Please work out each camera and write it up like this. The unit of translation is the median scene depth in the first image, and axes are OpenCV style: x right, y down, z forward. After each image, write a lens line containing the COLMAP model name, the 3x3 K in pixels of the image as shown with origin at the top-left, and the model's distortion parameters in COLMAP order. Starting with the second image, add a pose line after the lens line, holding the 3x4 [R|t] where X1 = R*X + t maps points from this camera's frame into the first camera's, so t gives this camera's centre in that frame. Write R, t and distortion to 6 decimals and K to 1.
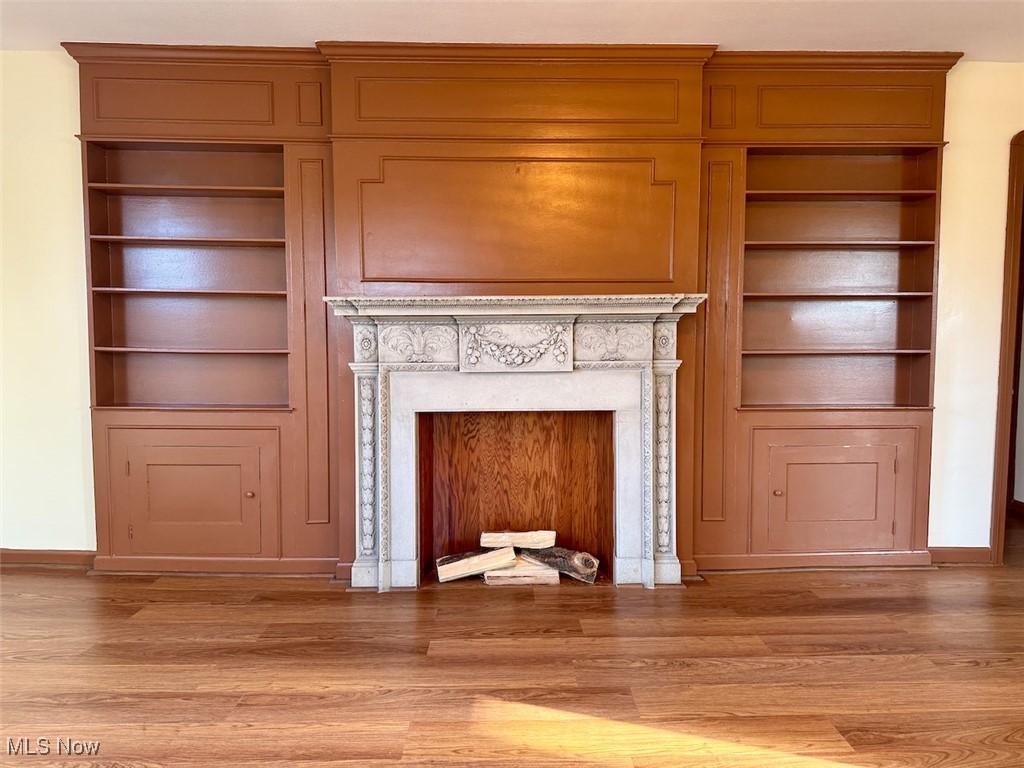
lens RADIAL K [[719.7, 0, 512.0], [0, 719.7, 384.0], [0, 0, 1]] dist [0.101114, -0.126945]
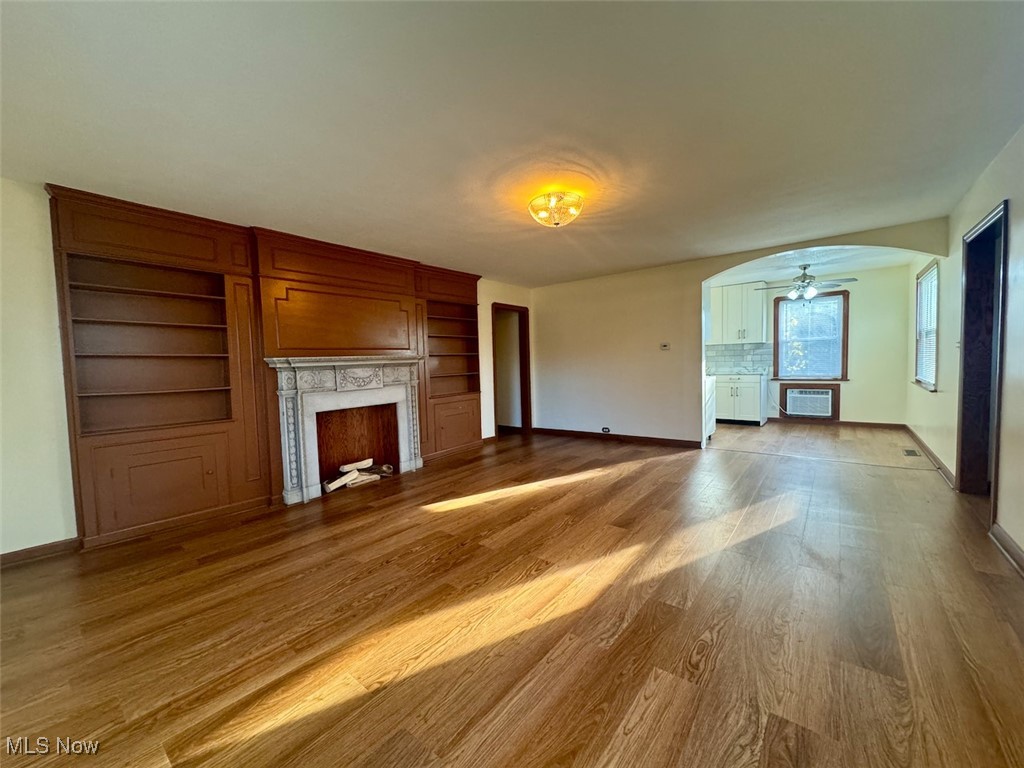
lens RADIAL K [[411.7, 0, 512.0], [0, 411.7, 384.0], [0, 0, 1]] dist [-0.001028, -0.000161]
pose [[0.640739, -0.063462, 0.765131, -0.668176], [0.080821, 0.996616, 0.014981, -0.014284], [-0.763493, 0.052240, 0.643700, -0.192404]]
